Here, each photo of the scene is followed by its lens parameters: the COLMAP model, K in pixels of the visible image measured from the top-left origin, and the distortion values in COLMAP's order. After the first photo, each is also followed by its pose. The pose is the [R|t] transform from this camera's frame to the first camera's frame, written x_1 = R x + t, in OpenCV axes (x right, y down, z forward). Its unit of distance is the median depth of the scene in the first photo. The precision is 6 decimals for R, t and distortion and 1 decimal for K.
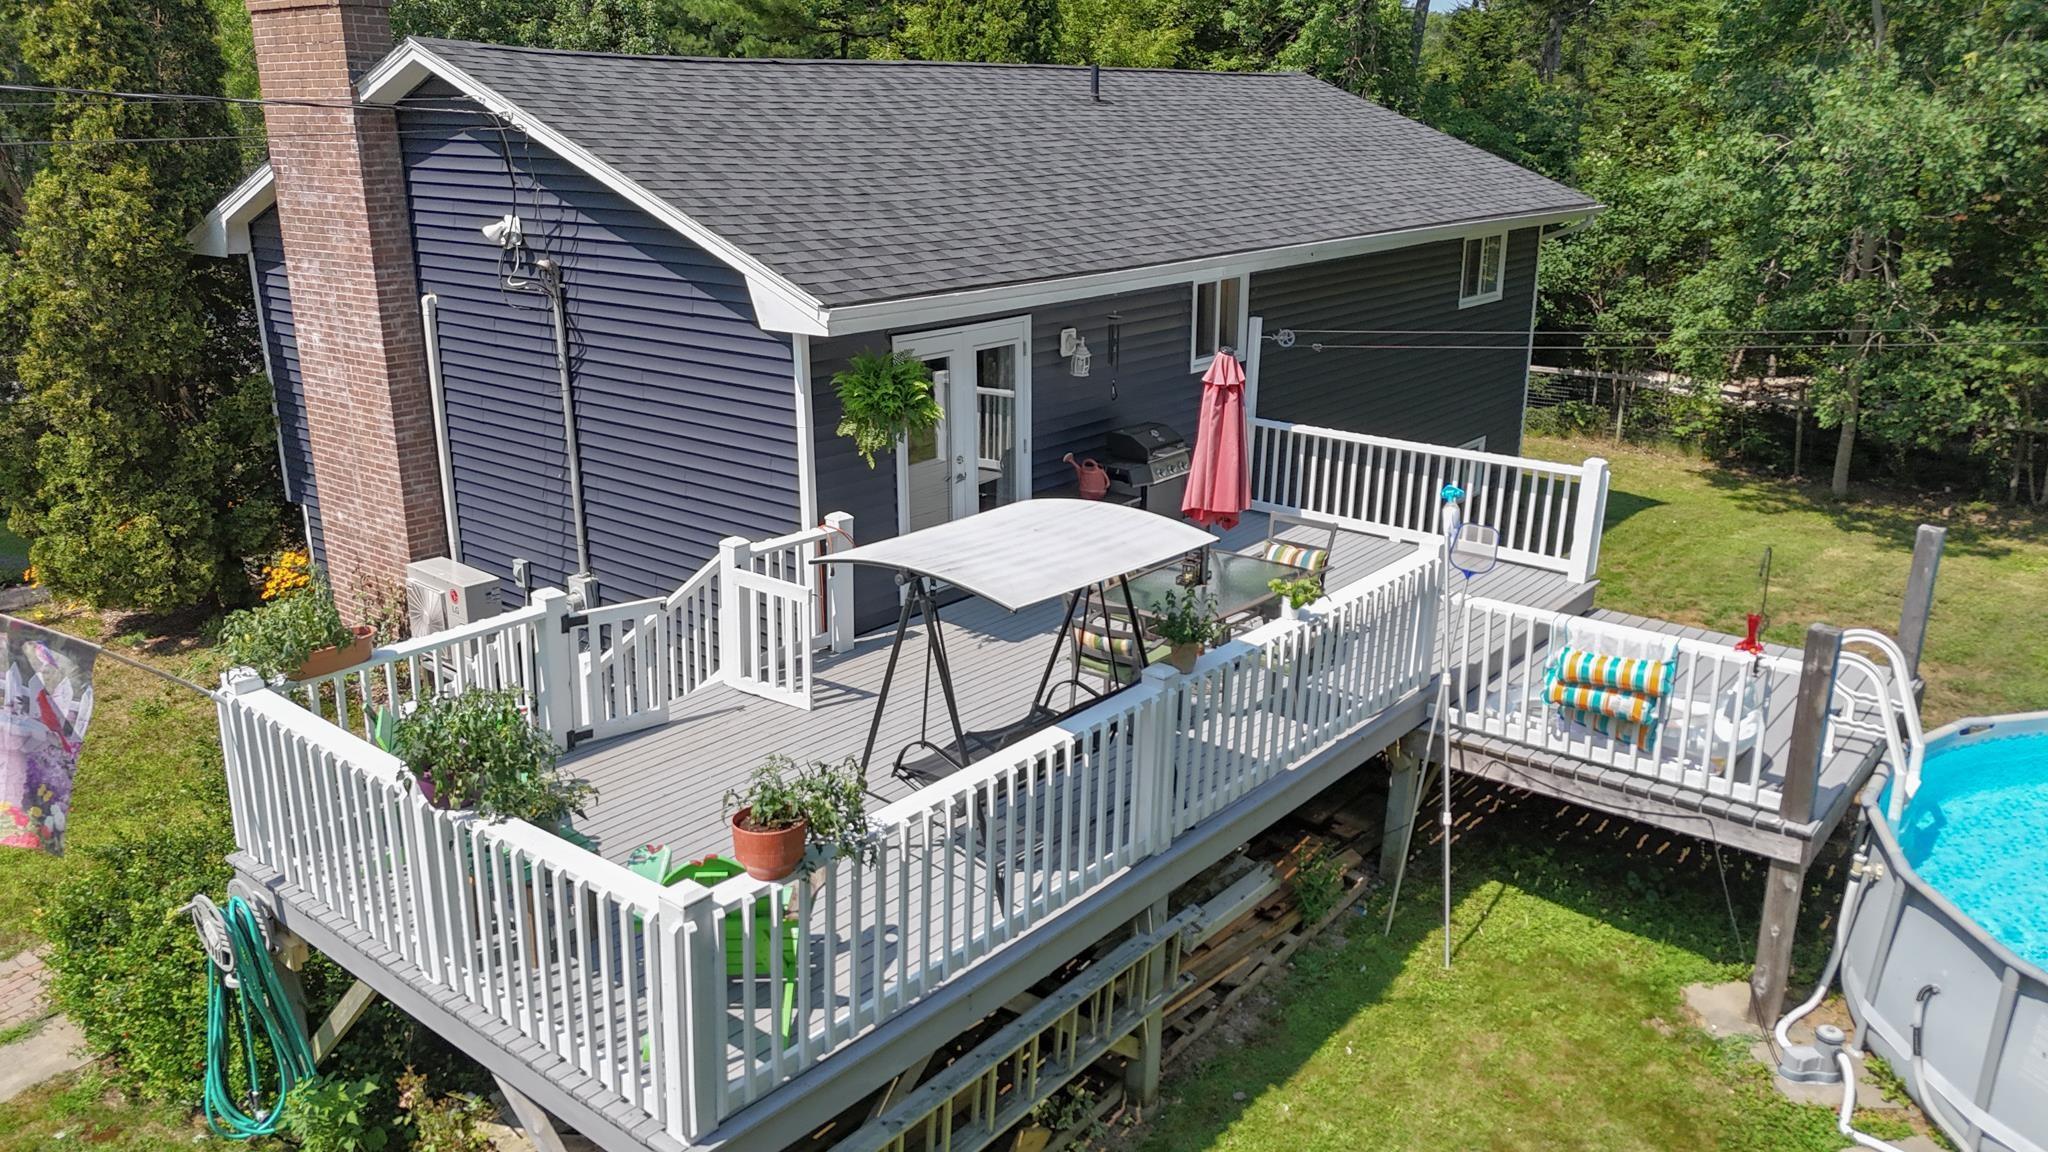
lens RADIAL K [[1484.3, 0, 1030.4], [0, 1484.3, 569.6], [0, 0, 1]] dist [0.082721, -0.080929]
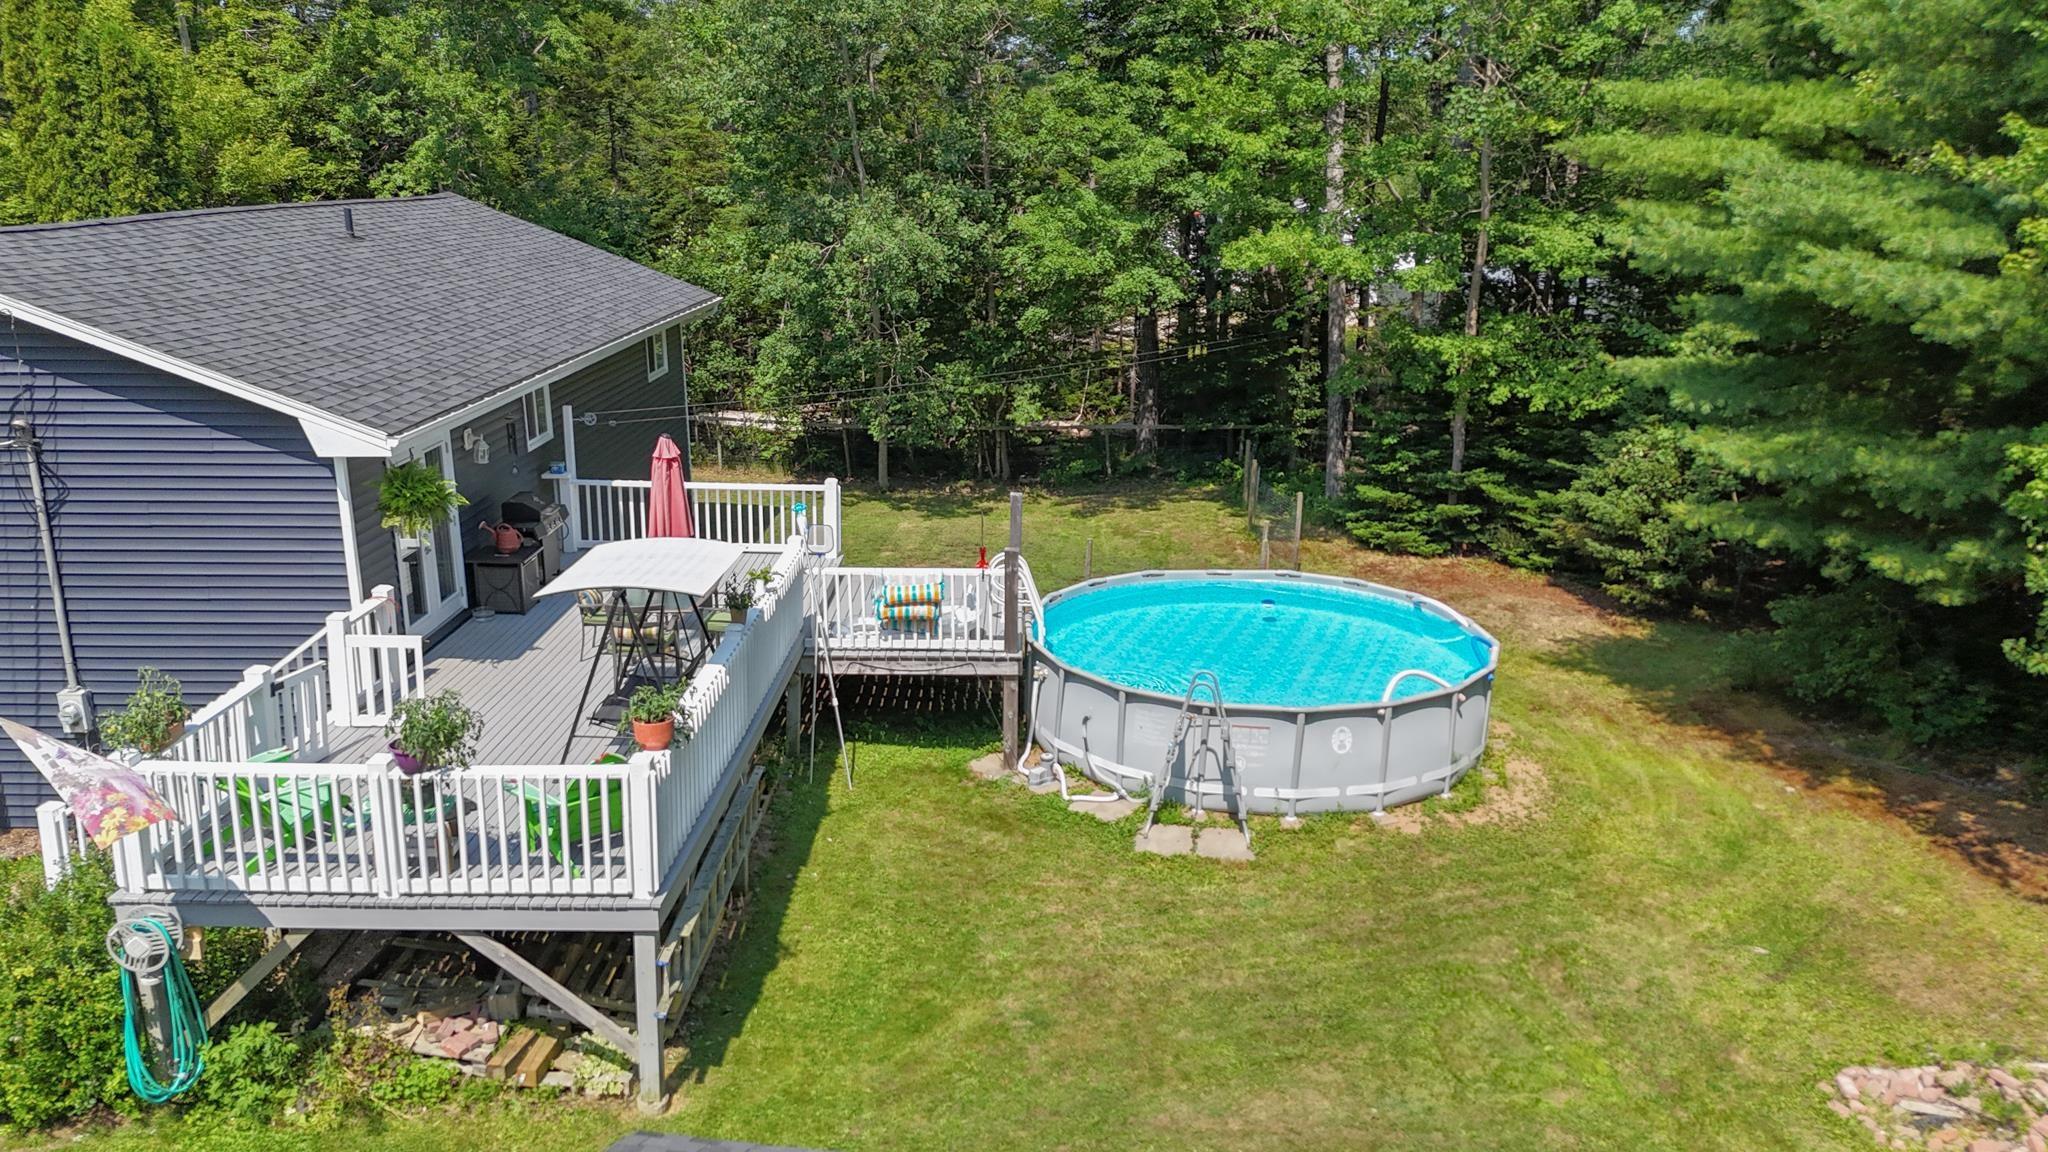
lens RADIAL K [[1520.7, 0, 1024.0], [0, 1520.7, 576.0], [0, 0, 1]] dist [-0.000866, -0.003117]
pose [[0.776803, -0.162084, 0.608528, -0.568735], [0.174766, 0.983839, 0.038956, 0.000462], [-0.605007, 0.076089, 0.792576, -0.476730]]
